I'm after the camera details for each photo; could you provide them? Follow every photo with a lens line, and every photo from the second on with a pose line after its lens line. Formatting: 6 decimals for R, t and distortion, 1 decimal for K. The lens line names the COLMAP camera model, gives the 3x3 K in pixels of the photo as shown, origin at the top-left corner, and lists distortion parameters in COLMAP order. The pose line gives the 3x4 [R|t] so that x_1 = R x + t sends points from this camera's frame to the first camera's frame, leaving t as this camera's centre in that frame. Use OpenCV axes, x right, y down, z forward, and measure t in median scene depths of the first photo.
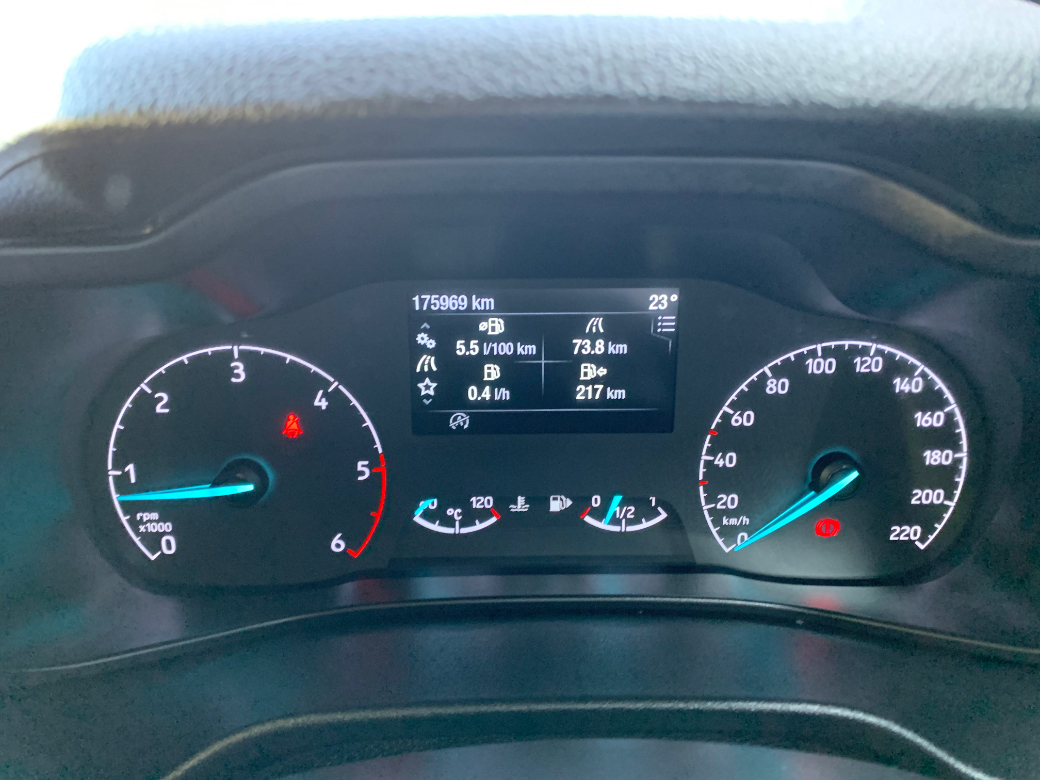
lens RADIAL K [[796.8, 0, 521.9], [0, 796.8, 388.9], [0, 0, 1]] dist [0.023167, -0.017411]
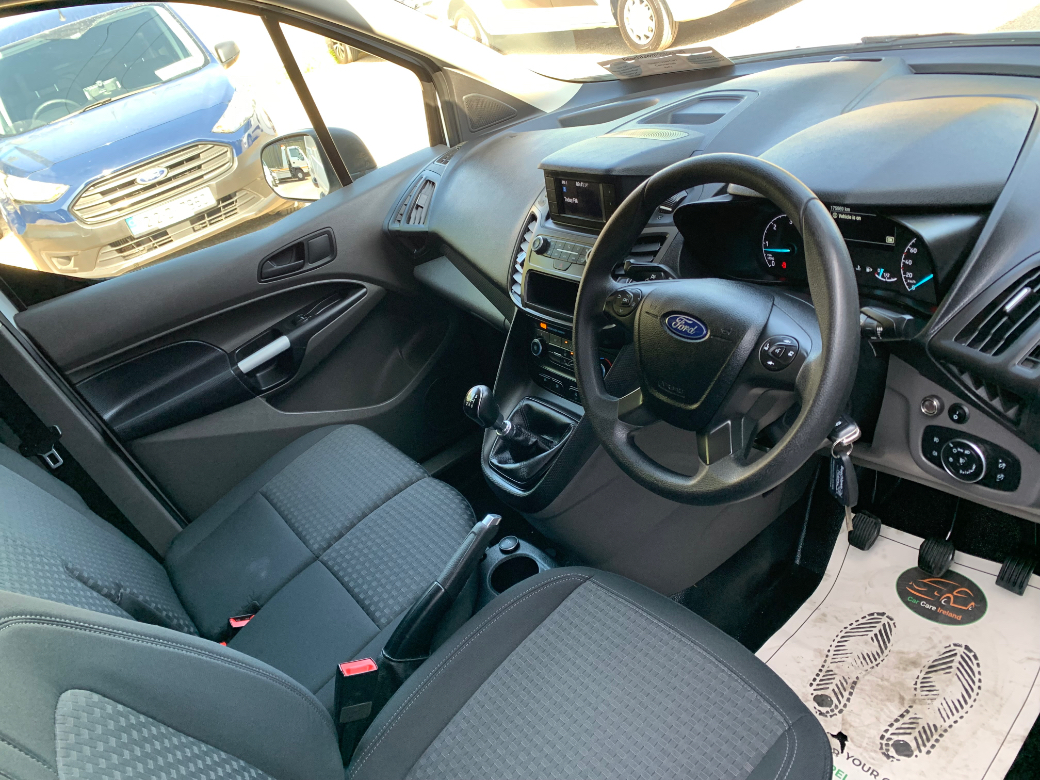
lens RADIAL K [[796.8, 0, 516.4], [0, 796.8, 389.0], [0, 0, 1]] dist [0.023167, -0.017411]
pose [[0.575251, 0.272277, -0.771331, 2.084701], [-0.097594, 0.959084, 0.265769, -0.139363], [0.812134, -0.077607, 0.578287, -2.409509]]
